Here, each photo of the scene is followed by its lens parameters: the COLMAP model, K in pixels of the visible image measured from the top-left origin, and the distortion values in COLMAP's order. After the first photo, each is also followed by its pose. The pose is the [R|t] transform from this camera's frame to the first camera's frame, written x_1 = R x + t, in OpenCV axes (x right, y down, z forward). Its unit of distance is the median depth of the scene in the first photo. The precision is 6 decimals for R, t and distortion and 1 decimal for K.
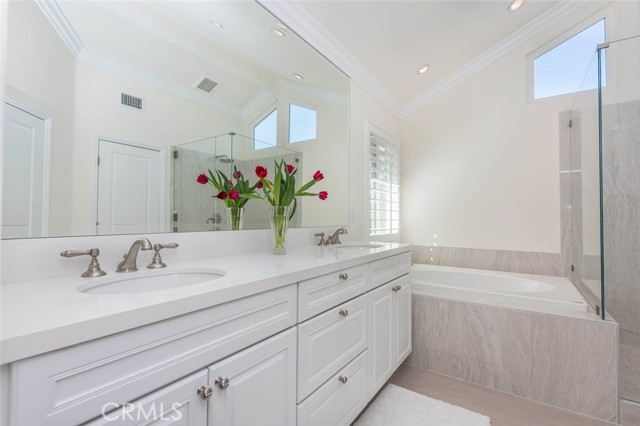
lens RADIAL K [[302.0, 0, 319.5], [0, 302.0, 208.4], [0, 0, 1]] dist [0.010299, -0.002840]
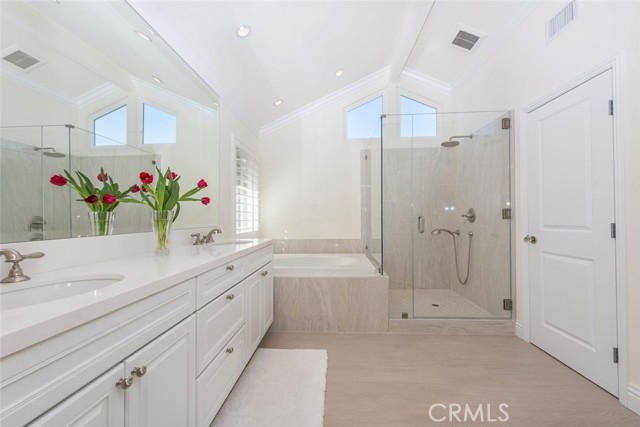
lens RADIAL K [[258.4, 0, 323.1], [0, 258.4, 216.8], [0, 0, 1]] dist [0.011912, -0.000082]
pose [[0.855704, -0.015835, 0.517224, -0.089008], [0.001065, 0.999583, 0.028840, -0.007689], [-0.517465, -0.024128, 0.855364, -0.060884]]
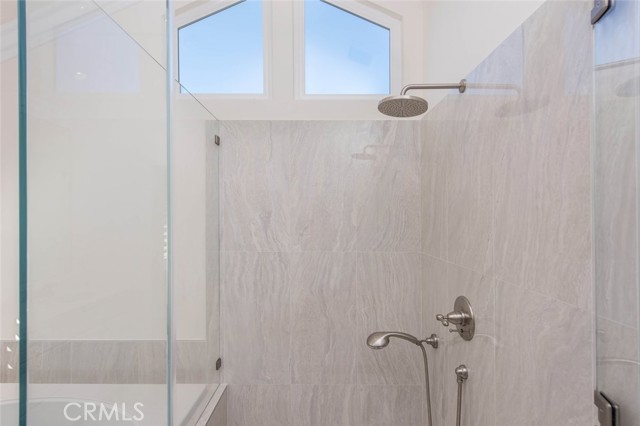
lens RADIAL K [[319.7, 0, 319.8], [0, 319.7, 210.4], [0, 0, 1]] dist [0.011677, -0.000694]
pose [[0.832683, 0.002396, 0.553745, 0.810388], [-0.011139, 0.999861, 0.012424, -0.181405], [-0.553638, -0.016514, 0.832594, 0.400901]]
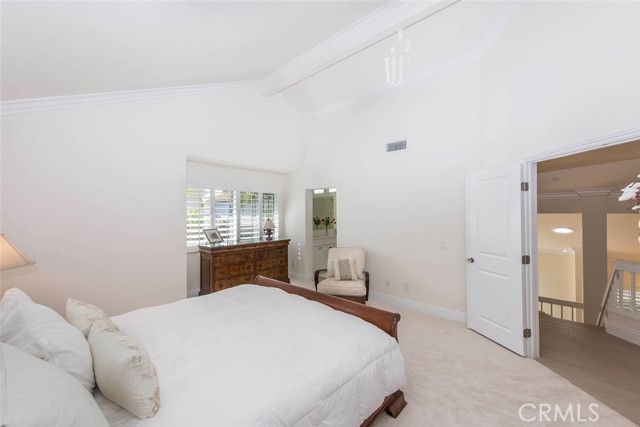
lens RADIAL K [[258.4, 0, 318.8], [0, 258.4, 212.5], [0, 0, 1]] dist [0.011912, -0.000082]
pose [[0.989725, -0.012630, -0.142428, 0.268836], [0.016048, 0.999609, 0.022877, -0.241211], [0.142083, -0.024928, 0.989541, -2.462809]]
